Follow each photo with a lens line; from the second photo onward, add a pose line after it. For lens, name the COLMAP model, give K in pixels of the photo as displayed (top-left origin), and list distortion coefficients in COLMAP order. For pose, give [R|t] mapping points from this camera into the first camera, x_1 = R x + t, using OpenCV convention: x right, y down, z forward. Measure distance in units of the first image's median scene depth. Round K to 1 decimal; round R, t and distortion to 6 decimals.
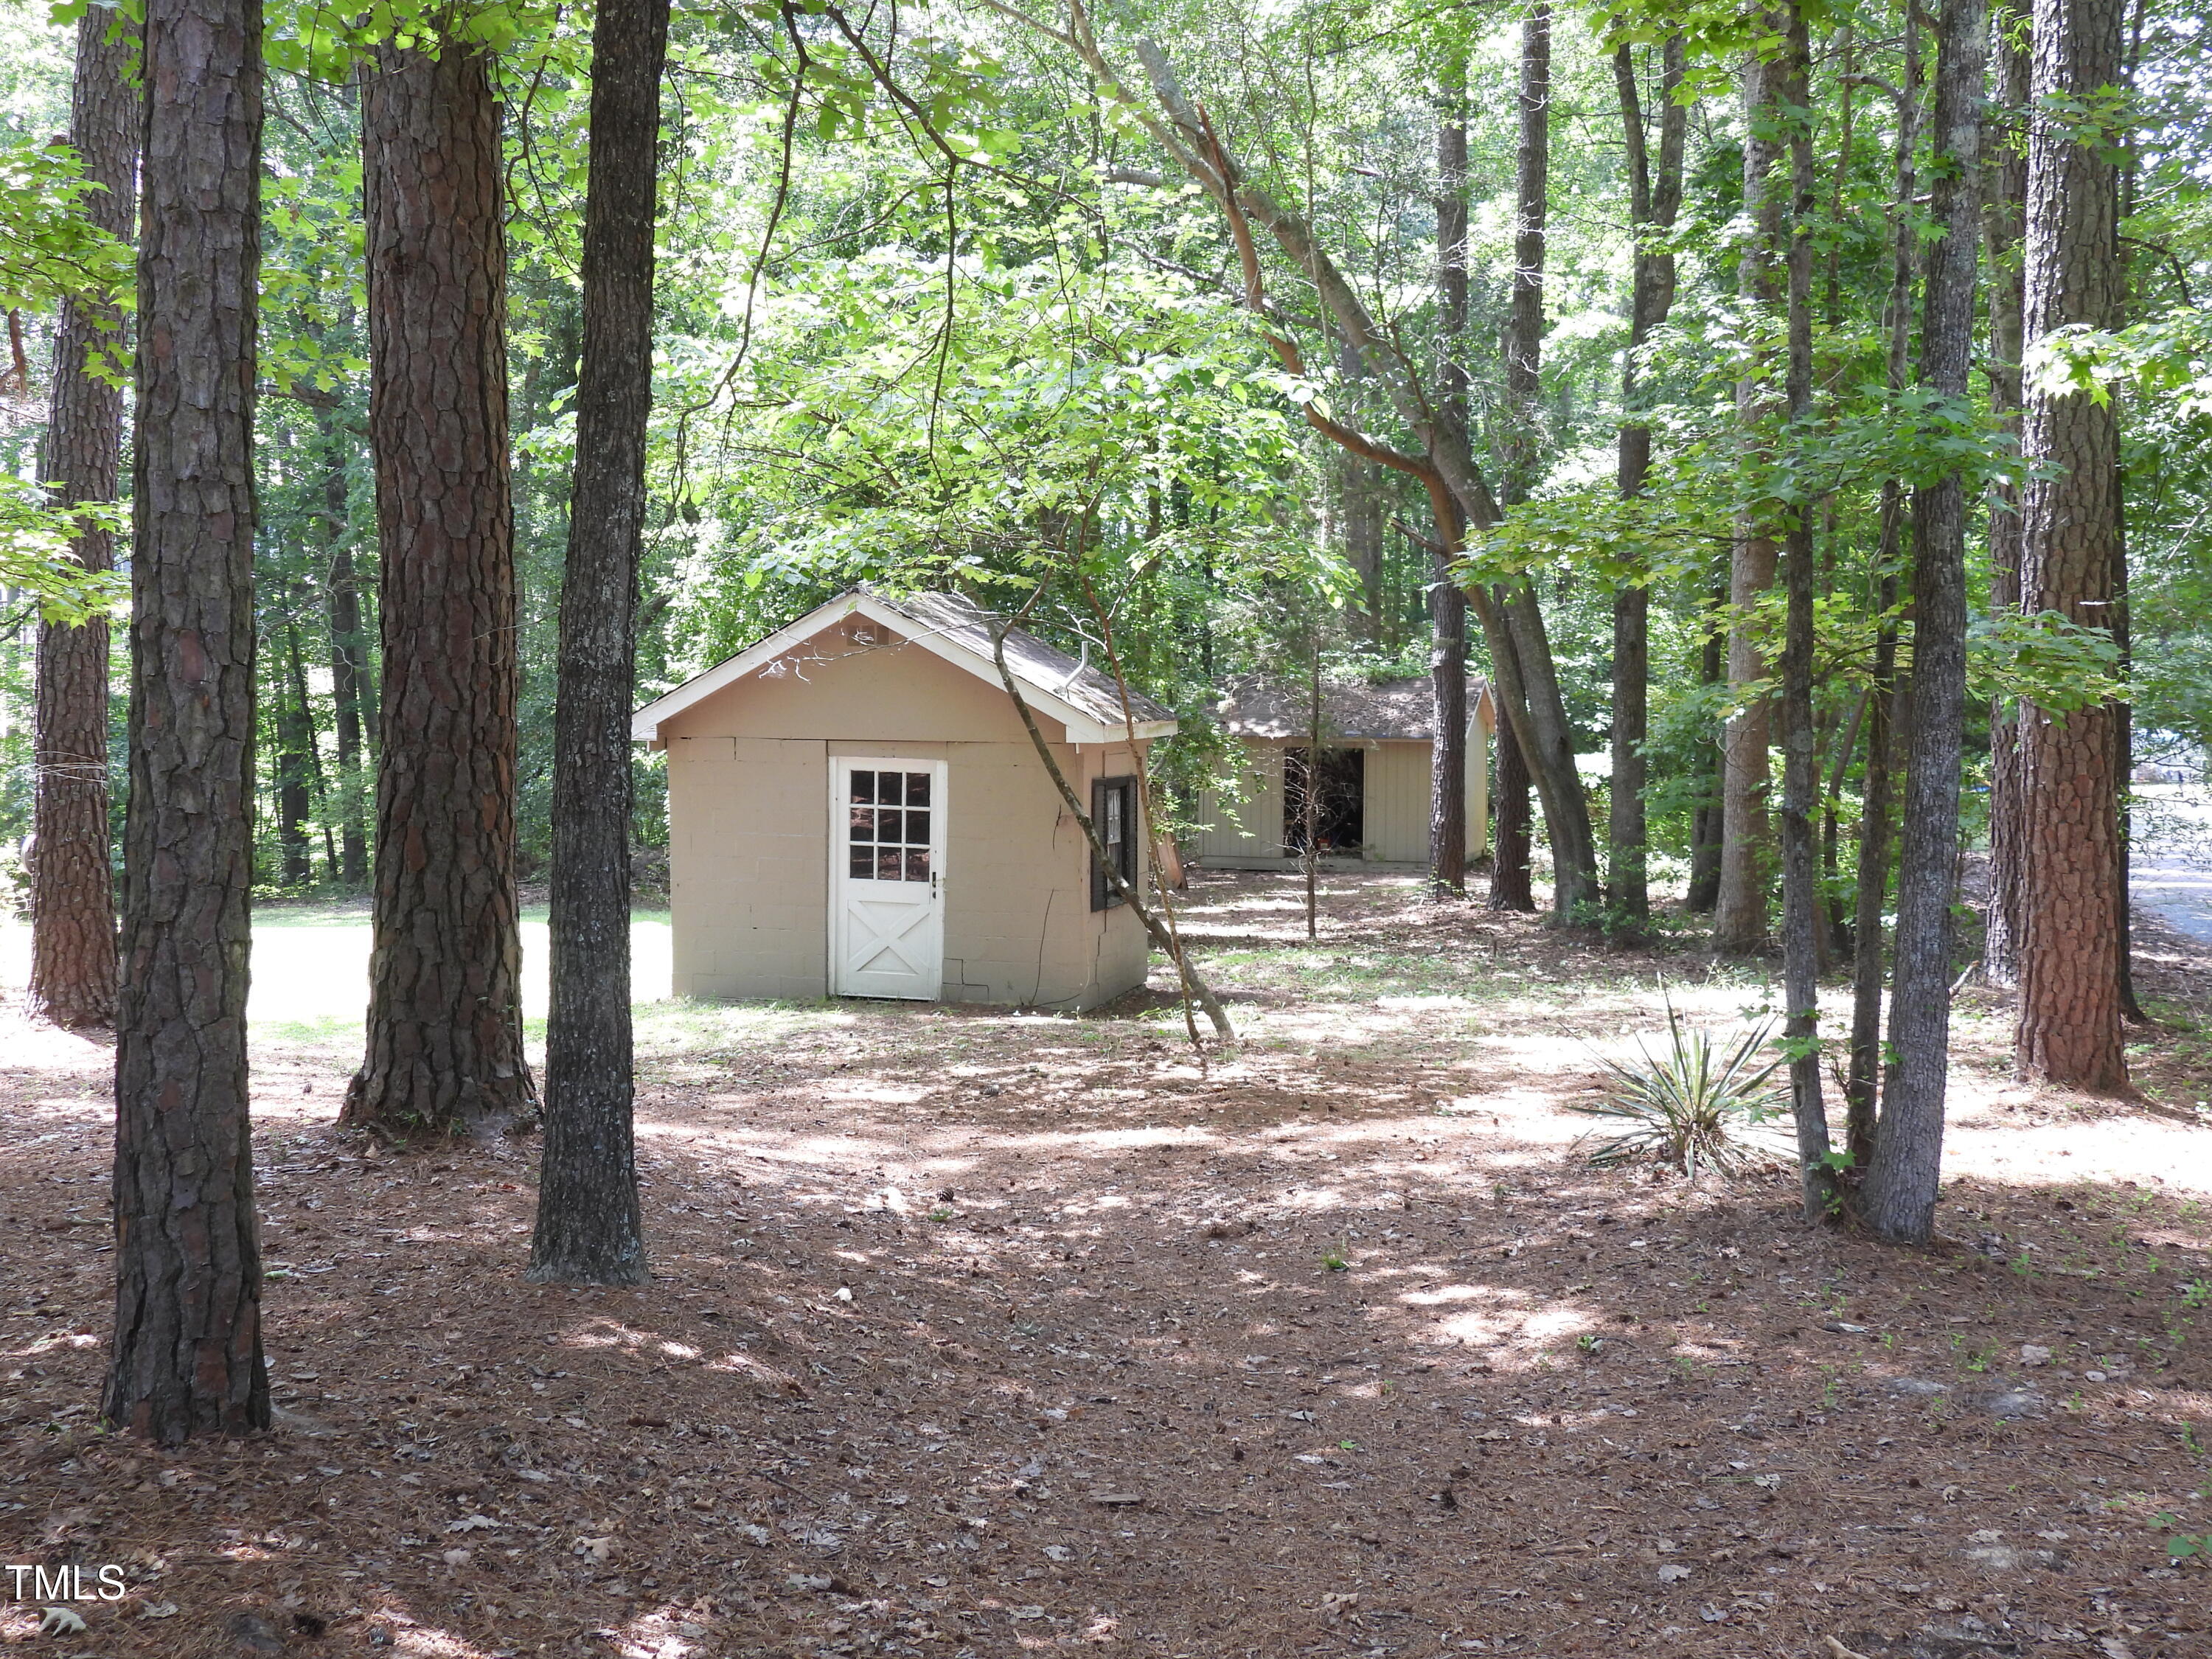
lens RADIAL K [[2277.2, 0, 1106.0], [0, 2277.2, 829.5], [0, 0, 1]] dist [0.005634, 0.002942]
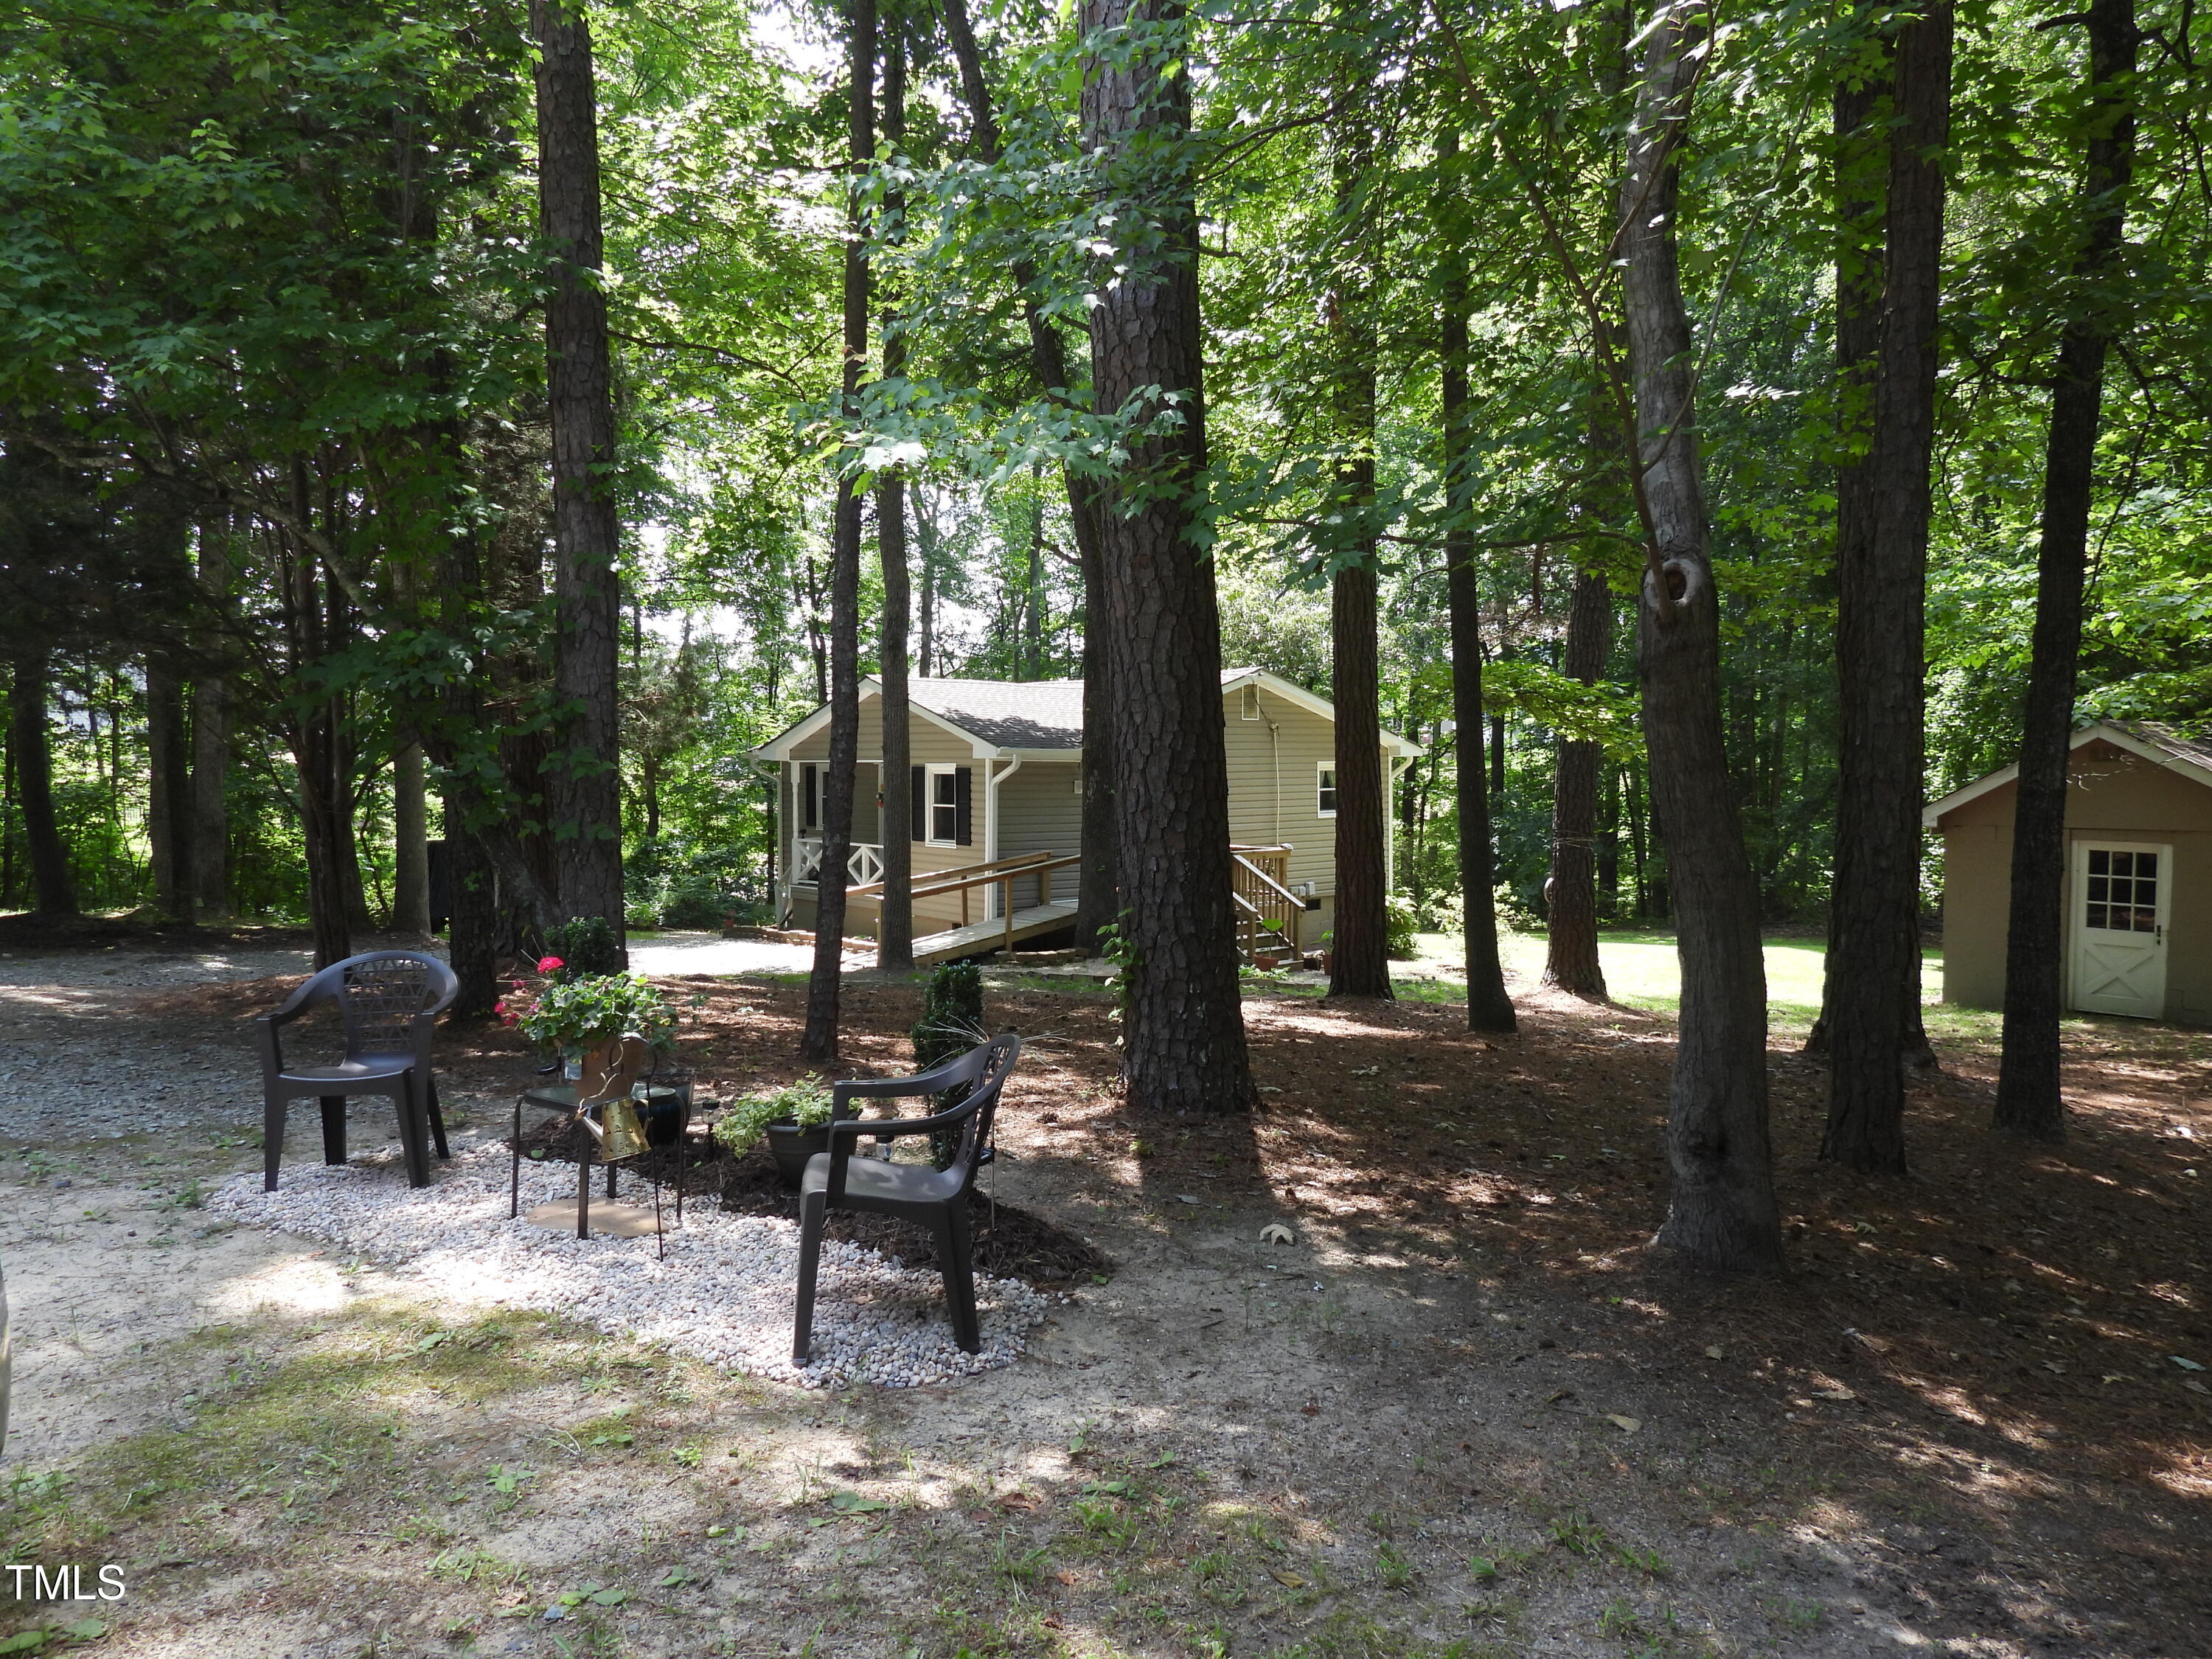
lens RADIAL K [[1675.6, 0, 1106.0], [0, 1675.6, 829.5], [0, 0, 1]] dist [-0.003090, 0.004544]
pose [[0.833084, 0.014694, -0.552952, -0.047757], [-0.033571, 0.999147, -0.024028, 0.006651], [0.552127, 0.038580, 0.832867, -0.199819]]
